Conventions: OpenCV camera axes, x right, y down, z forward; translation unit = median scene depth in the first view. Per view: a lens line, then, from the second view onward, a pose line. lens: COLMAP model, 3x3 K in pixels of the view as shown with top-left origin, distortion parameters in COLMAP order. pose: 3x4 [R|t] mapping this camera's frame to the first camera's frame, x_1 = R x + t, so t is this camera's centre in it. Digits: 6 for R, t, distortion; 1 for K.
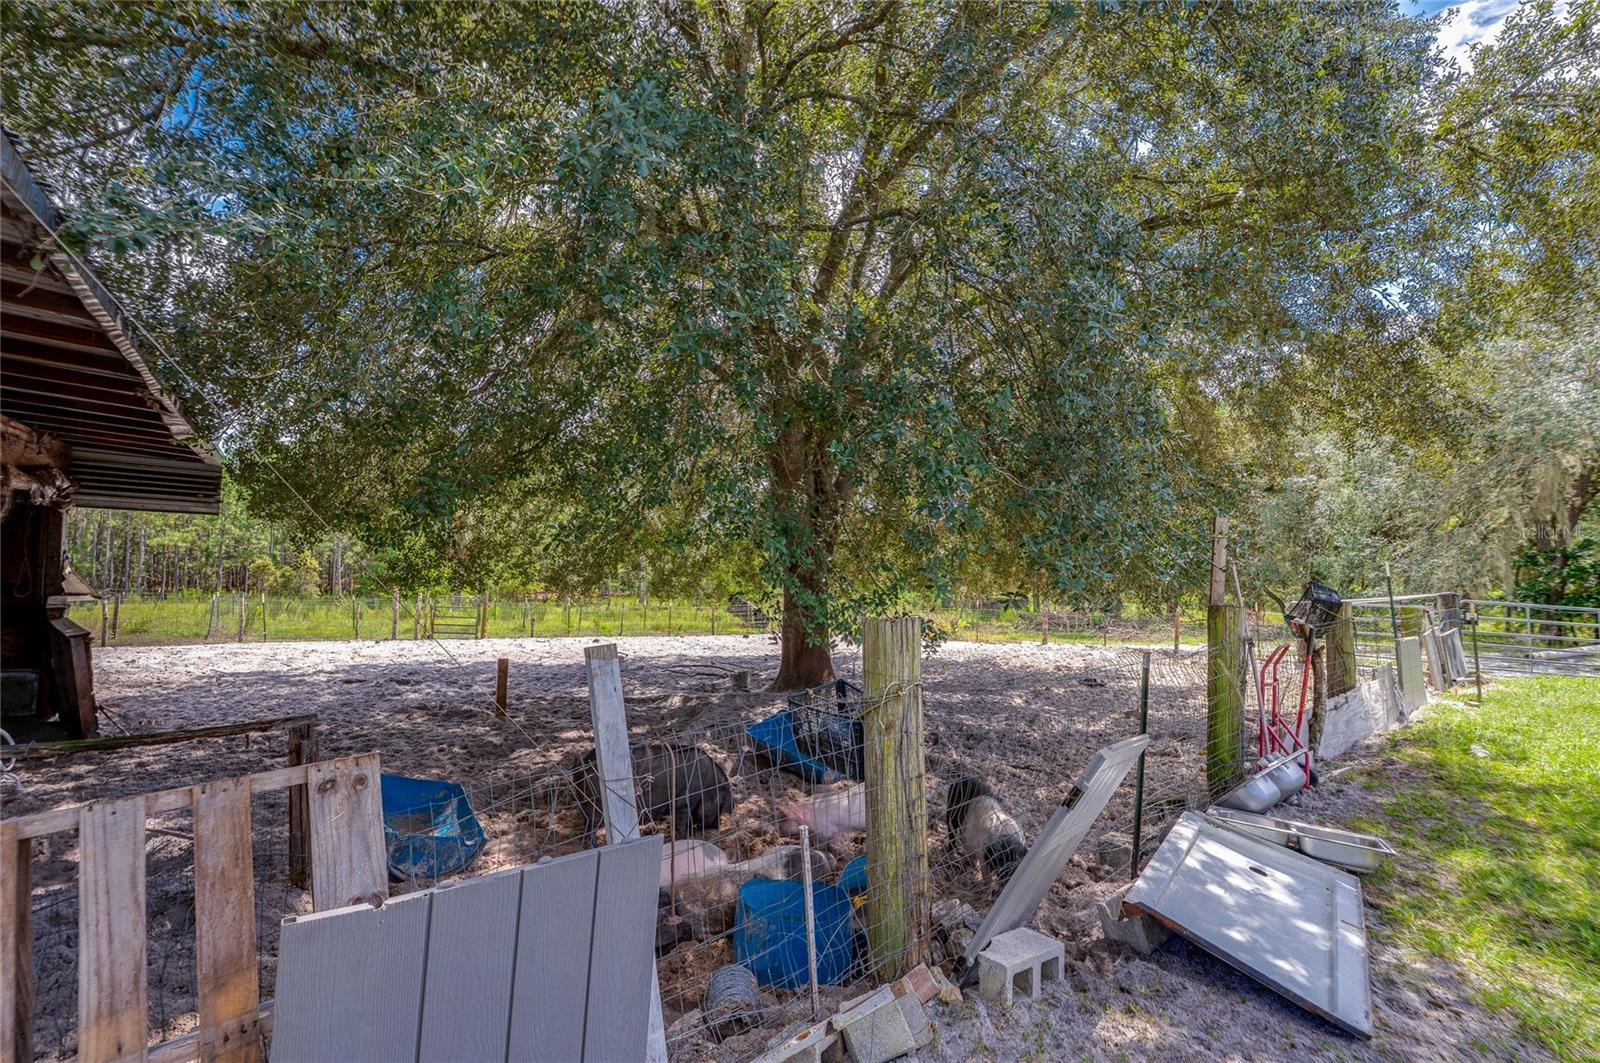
lens RADIAL K [[641.8, 0, 800.0], [0, 641.8, 531.5], [0, 0, 1]] dist [-0.014845, 0.000053]
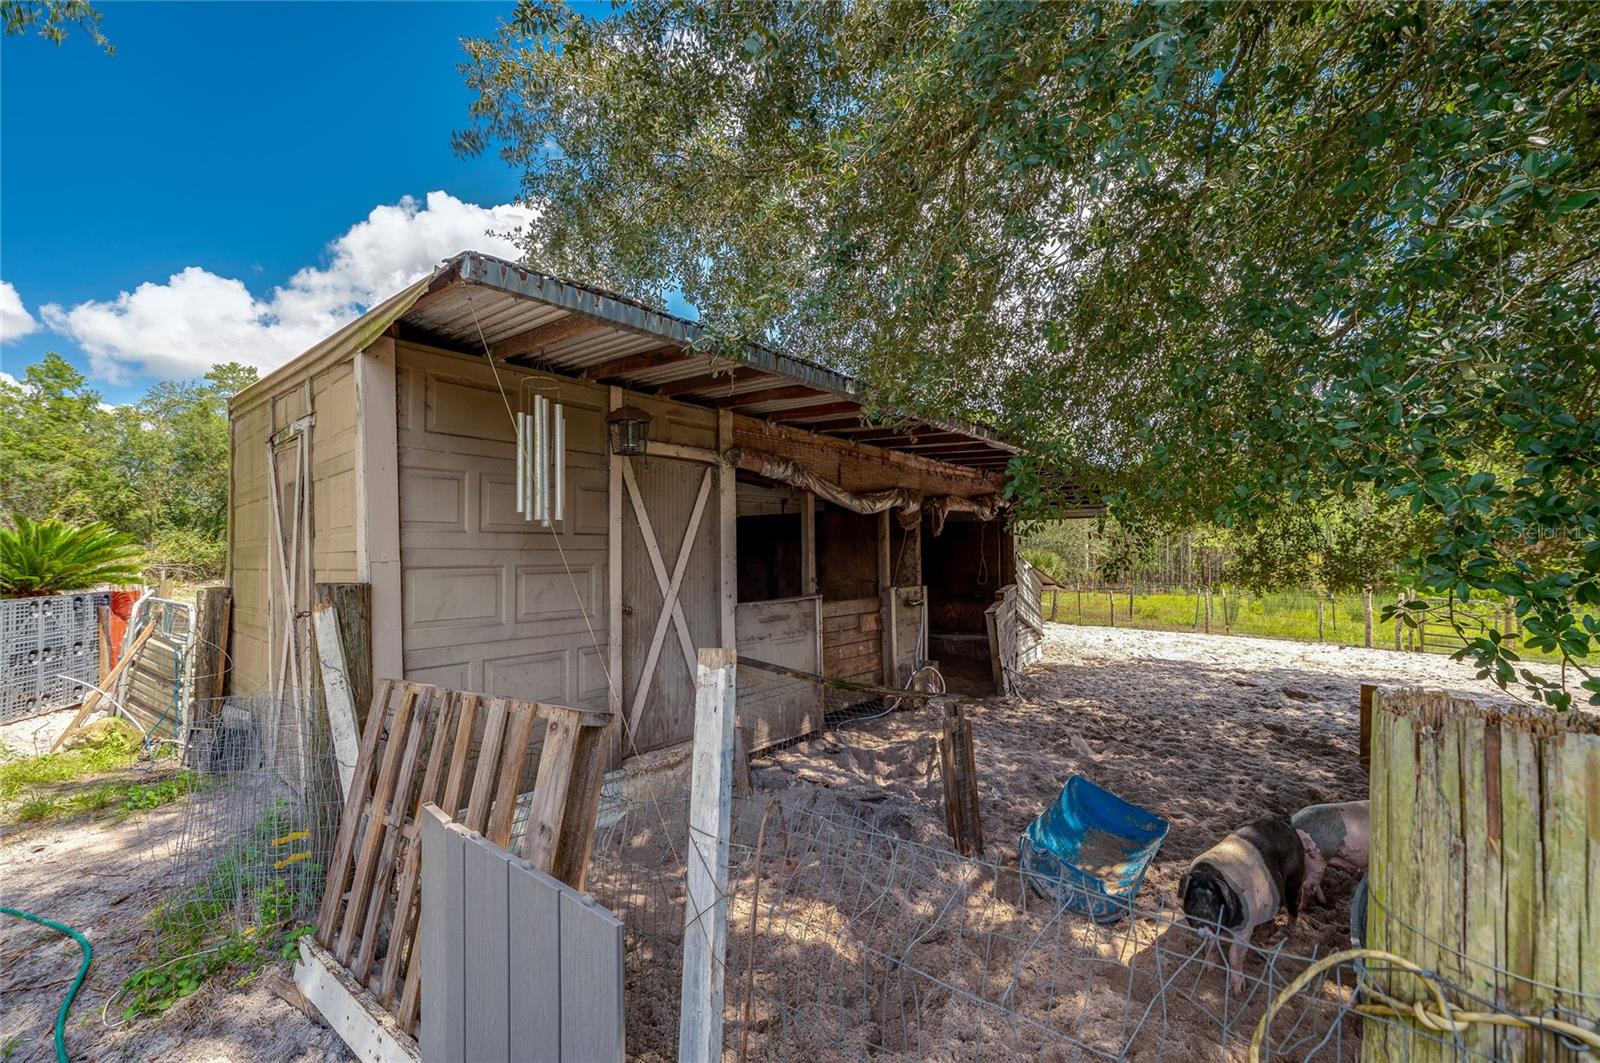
lens RADIAL K [[641.8, 0, 800.0], [0, 641.8, 531.5], [0, 0, 1]] dist [-0.014845, 0.000053]
pose [[0.182931, -0.060097, -0.981287, 0.148341], [0.063616, 0.996762, -0.049186, 0.026518], [0.981065, -0.053428, 0.186161, 0.301558]]
